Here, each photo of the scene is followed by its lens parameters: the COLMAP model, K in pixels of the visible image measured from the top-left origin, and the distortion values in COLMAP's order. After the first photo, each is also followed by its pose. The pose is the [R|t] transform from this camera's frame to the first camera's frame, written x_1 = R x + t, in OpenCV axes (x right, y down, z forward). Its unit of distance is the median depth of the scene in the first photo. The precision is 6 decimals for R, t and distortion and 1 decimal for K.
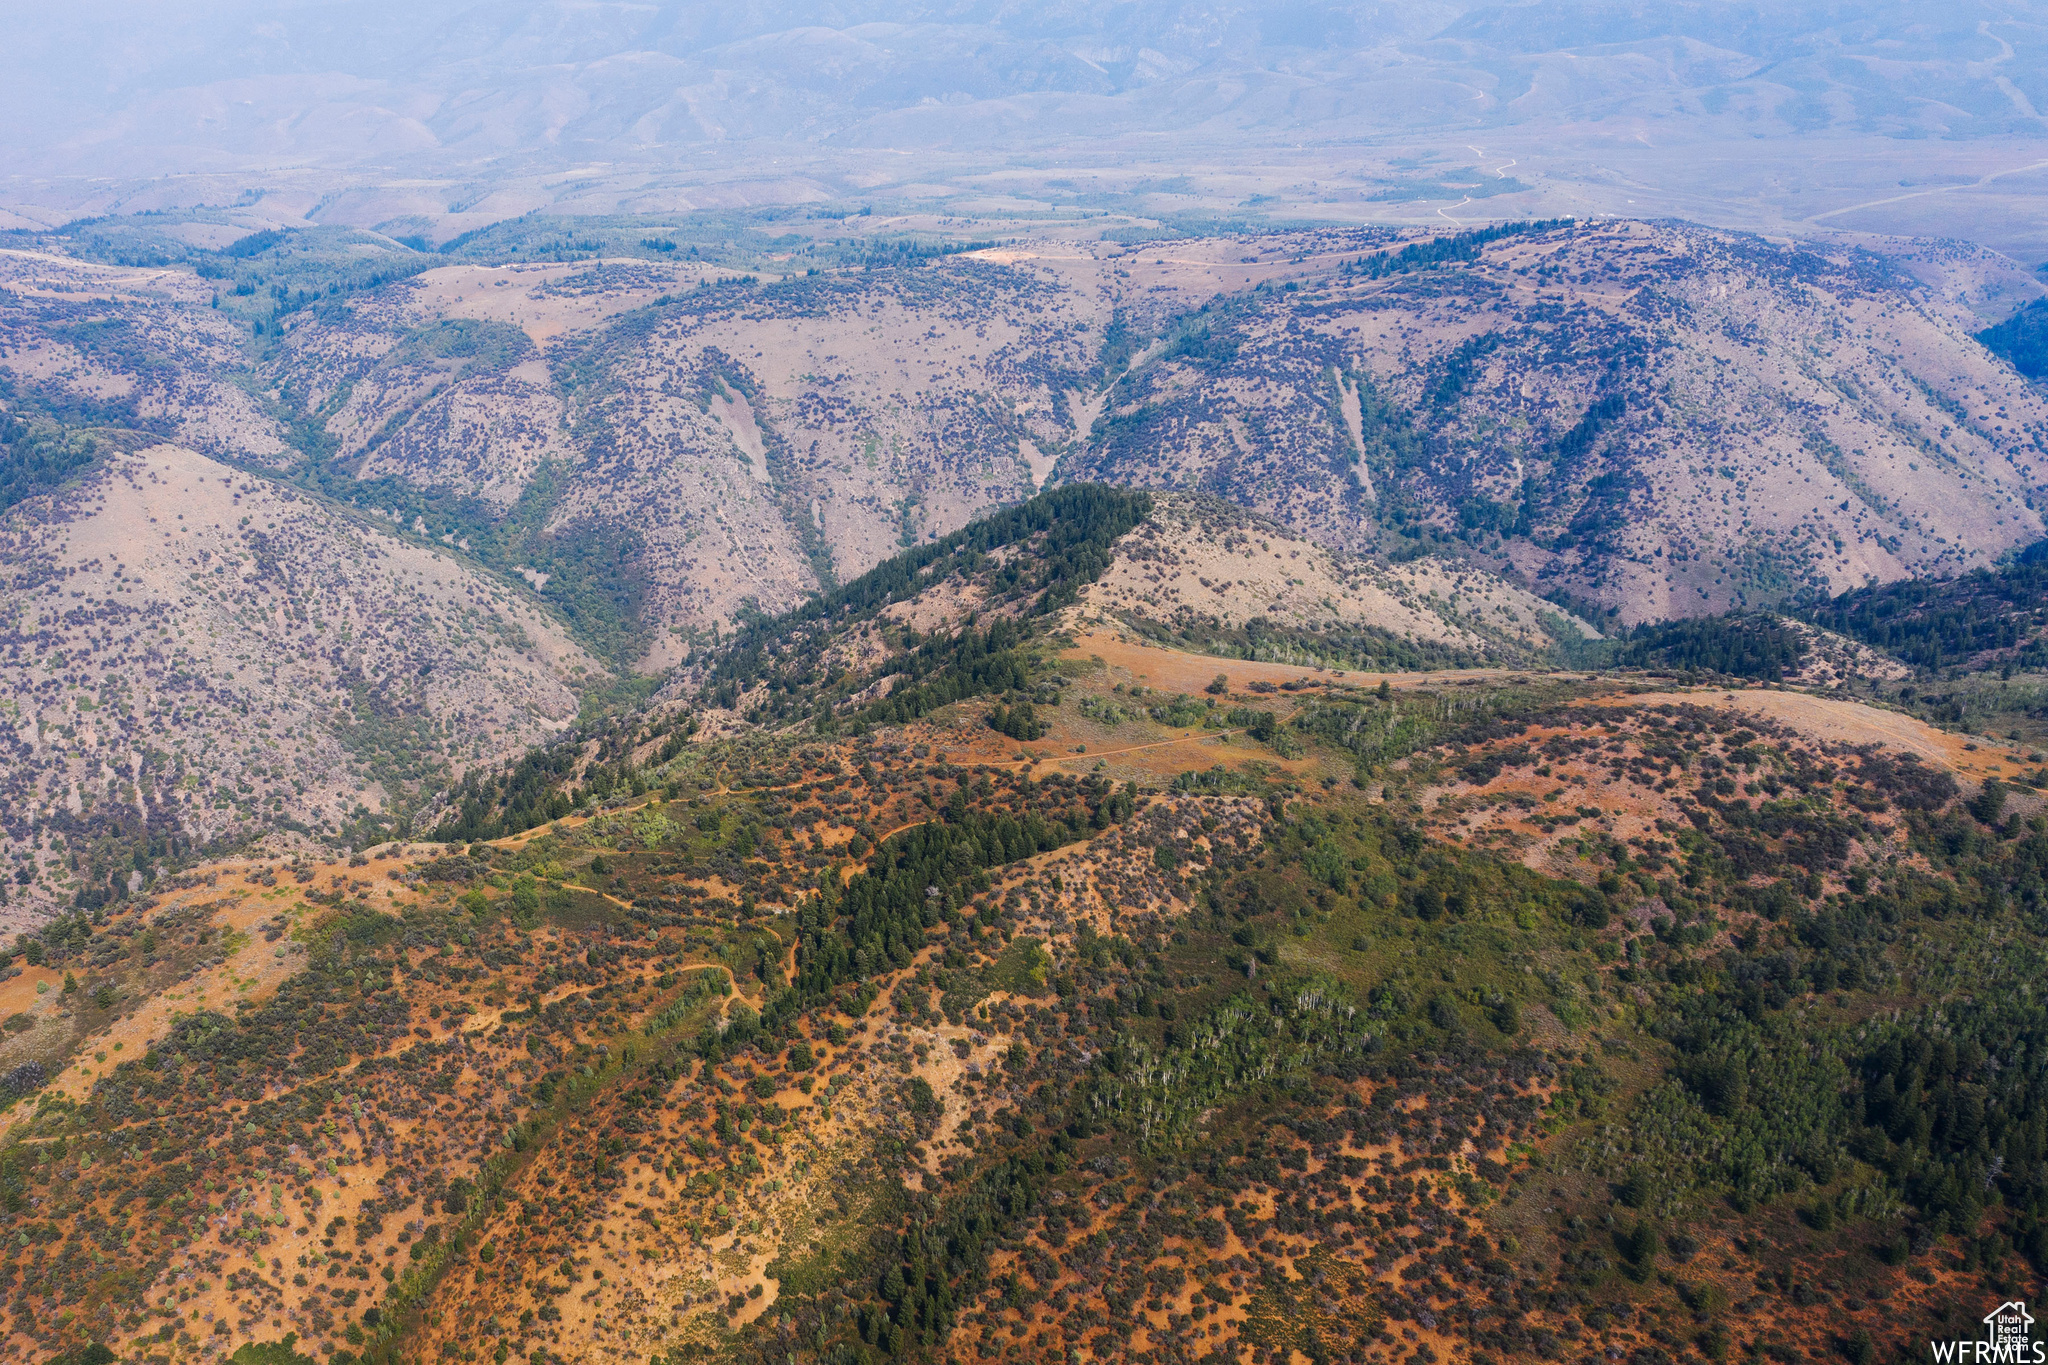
lens RADIAL K [[1770.4, 0, 919.1], [0, 1770.4, 753.6], [0, 0, 1]] dist [-0.024269, 0.016574]
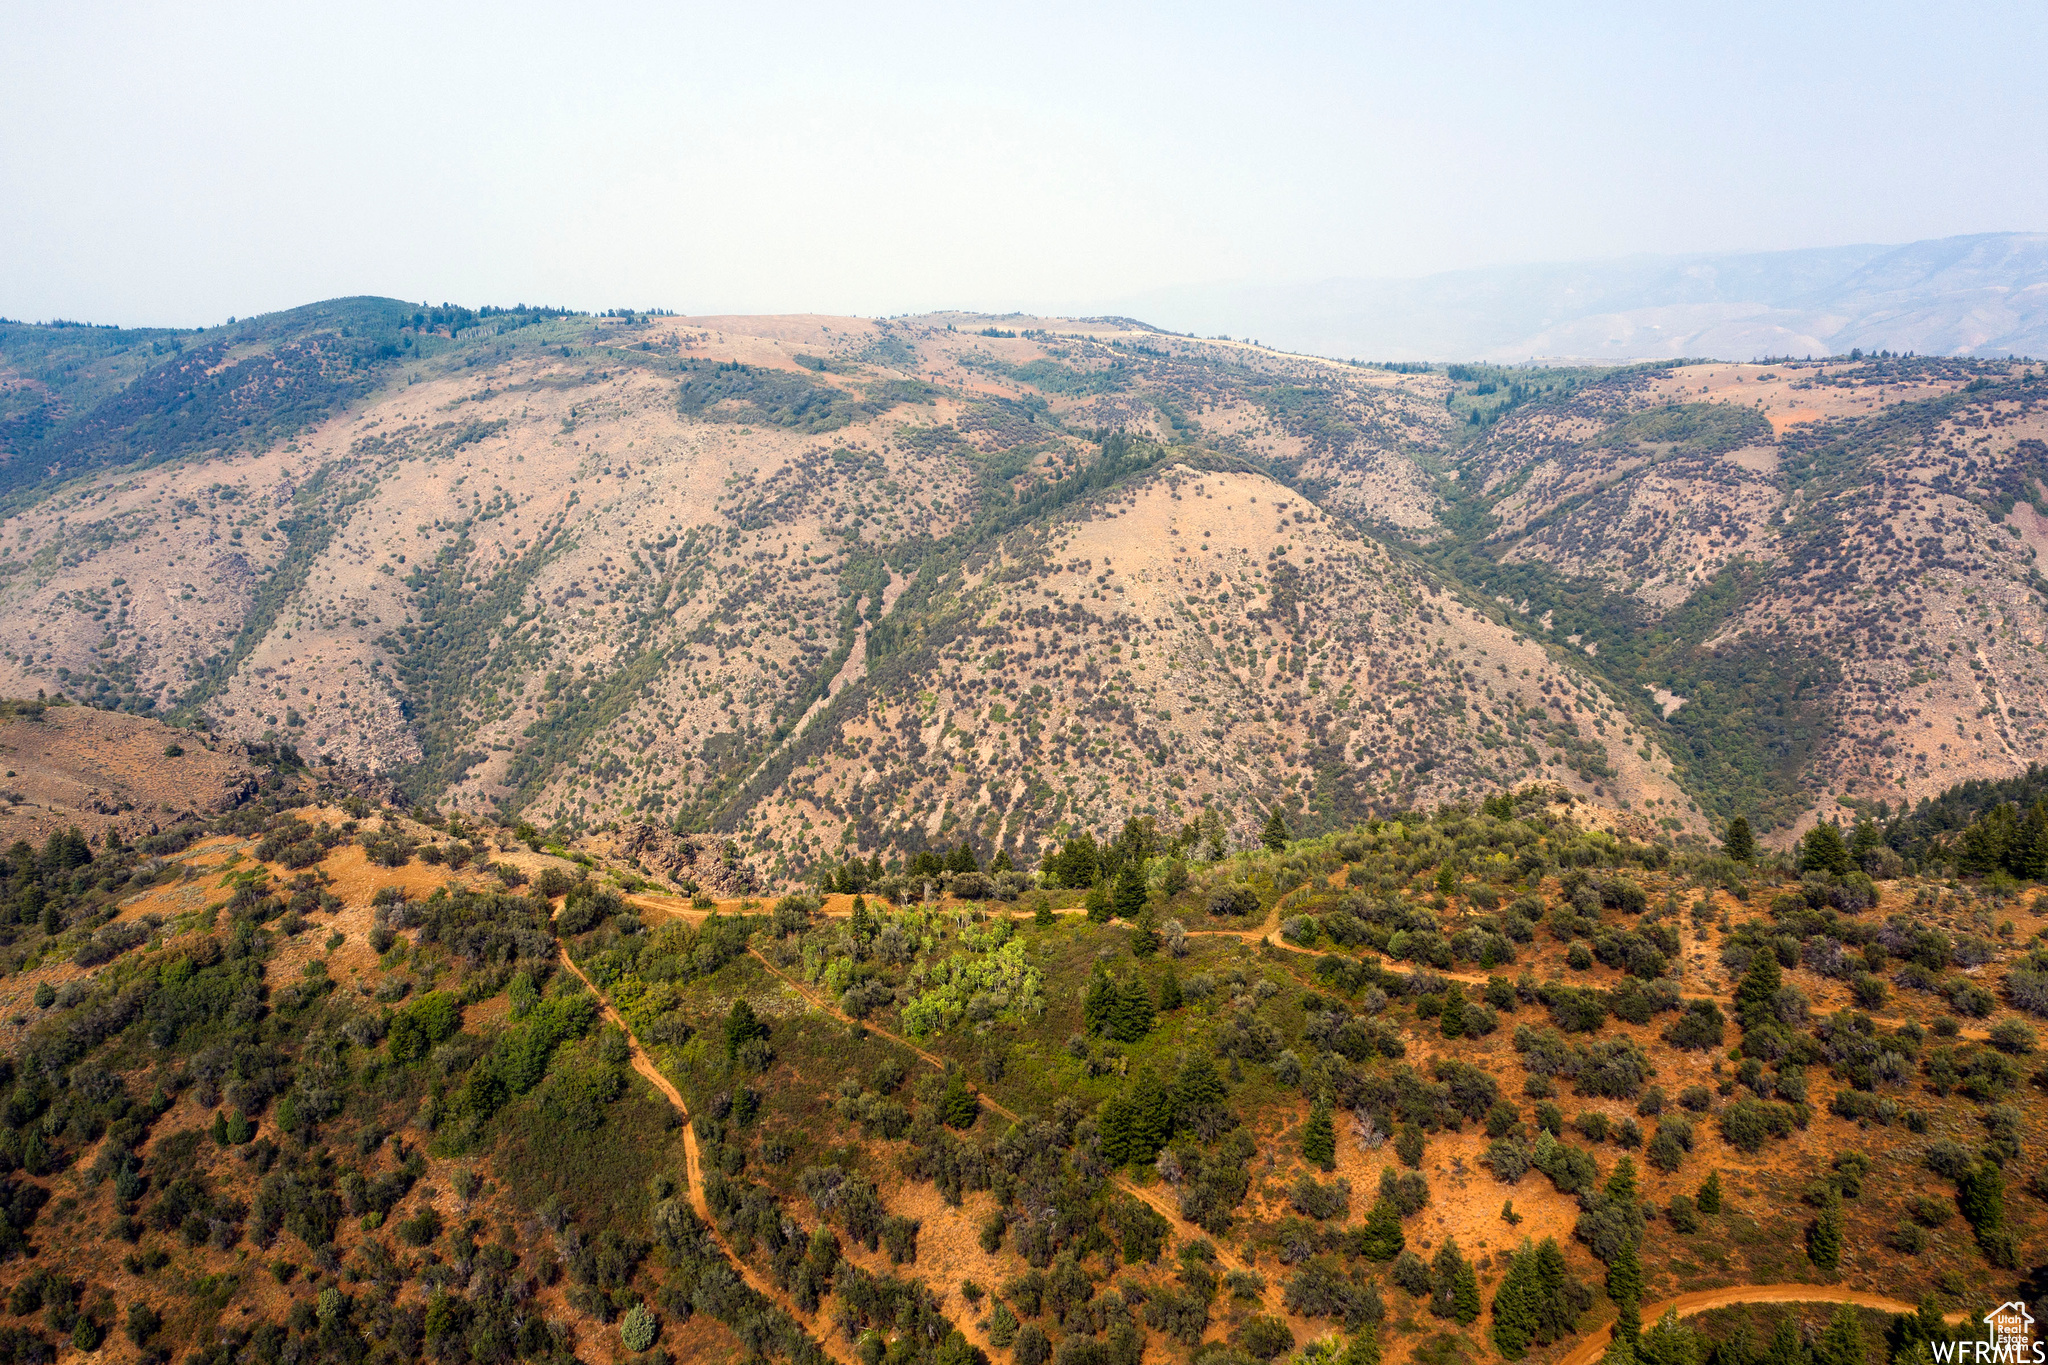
lens RADIAL K [[1605.0, 0, 1011.8], [0, 1605.0, 690.7], [0, 0, 1]] dist [-0.026285, 0.013397]
pose [[0.736357, 0.152725, -0.659130, 0.015806], [-0.254198, 0.965269, -0.060322, 0.004020], [0.627026, 0.211968, 0.749605, 0.362191]]
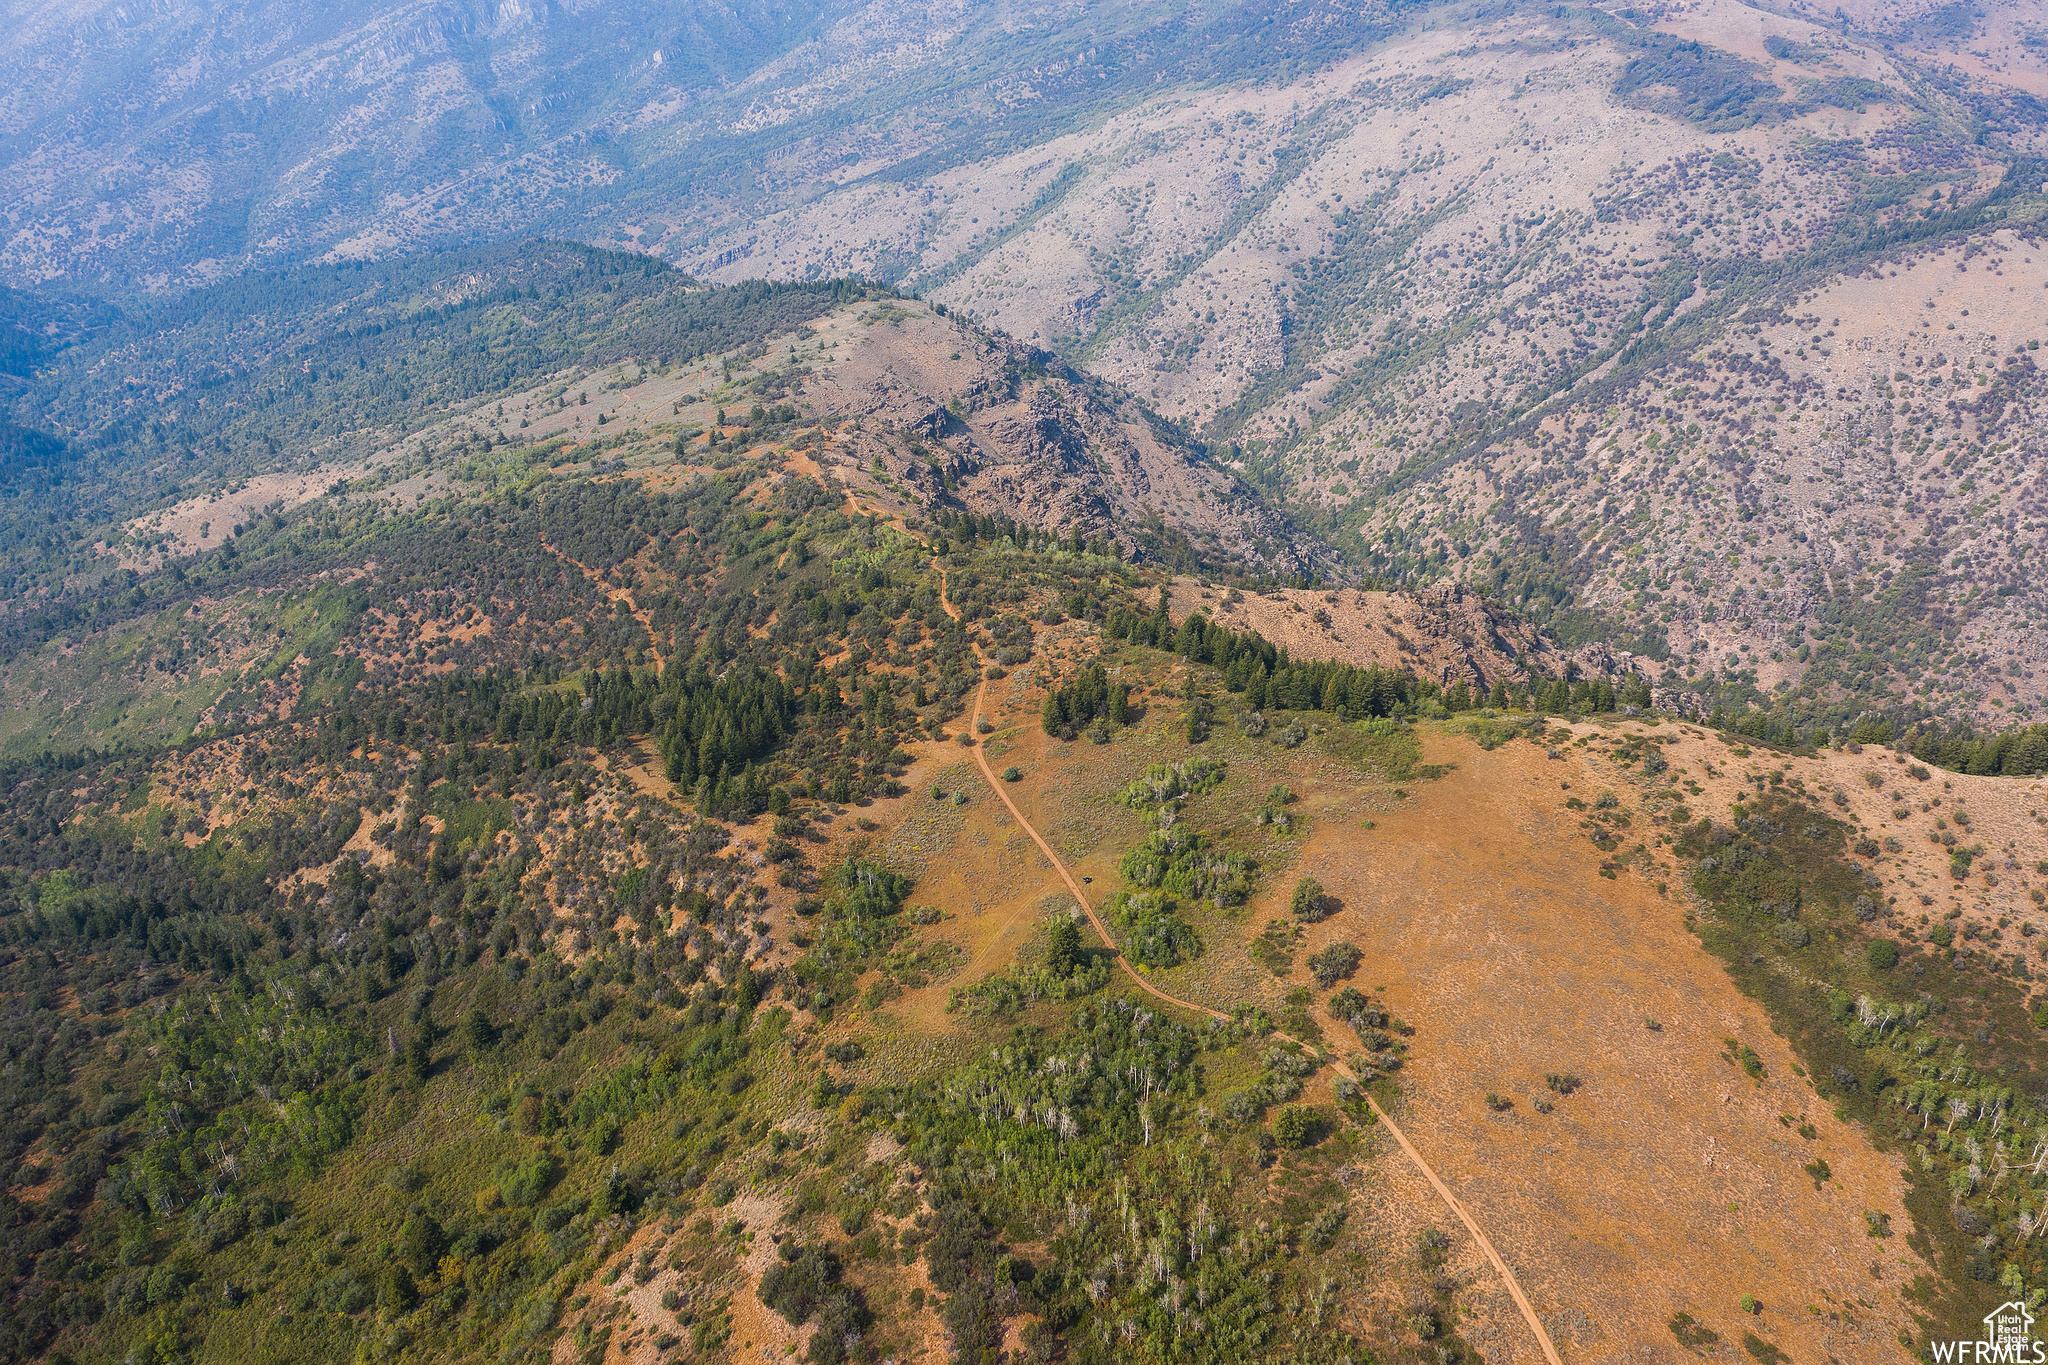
lens RADIAL K [[1605.0, 0, 1007.6], [0, 1605.0, 686.1], [0, 0, 1]] dist [-0.026285, 0.013397]
pose [[0.085297, 0.474825, -0.875937, 0.251131], [-0.383793, 0.826960, 0.410902, -0.112486], [0.919471, 0.301130, 0.252772, 0.412147]]
